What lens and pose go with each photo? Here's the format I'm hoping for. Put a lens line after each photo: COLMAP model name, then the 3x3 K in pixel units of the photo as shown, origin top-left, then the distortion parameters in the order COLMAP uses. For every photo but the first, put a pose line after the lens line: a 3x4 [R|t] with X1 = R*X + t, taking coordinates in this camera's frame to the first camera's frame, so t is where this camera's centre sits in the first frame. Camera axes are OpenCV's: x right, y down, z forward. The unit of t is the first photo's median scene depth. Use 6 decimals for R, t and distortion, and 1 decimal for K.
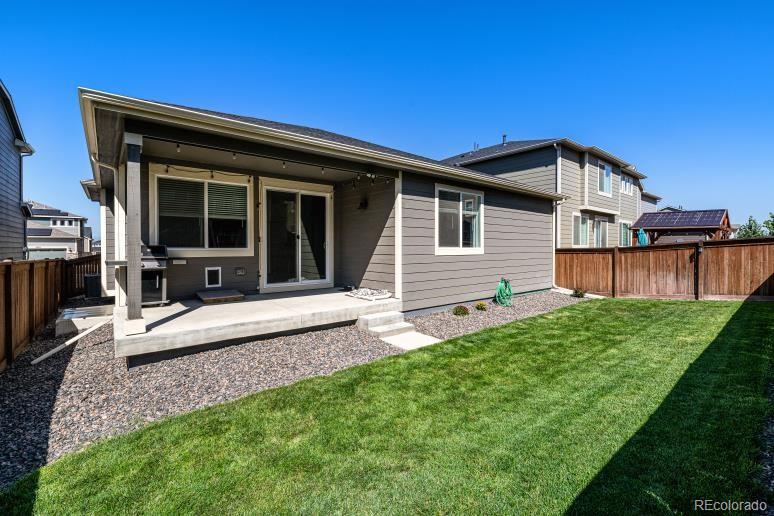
lens RADIAL K [[339.8, 0, 387.0], [0, 339.8, 258.0], [0, 0, 1]] dist [-0.002334, -0.000450]
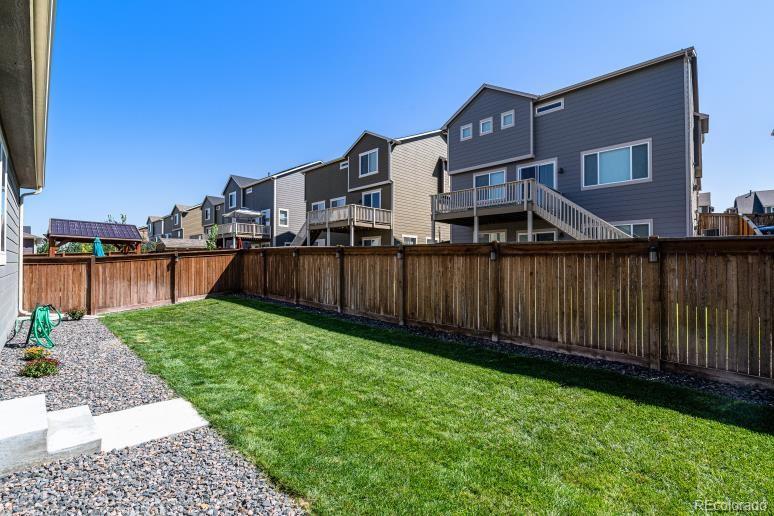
lens RADIAL K [[339.8, 0, 387.0], [0, 339.8, 258.0], [0, 0, 1]] dist [-0.002334, -0.000450]
pose [[-0.113211, 0.008995, 0.993530, -0.304386], [0.028128, 0.999587, -0.005845, -0.002855], [-0.993173, 0.027284, -0.113418, 0.403387]]
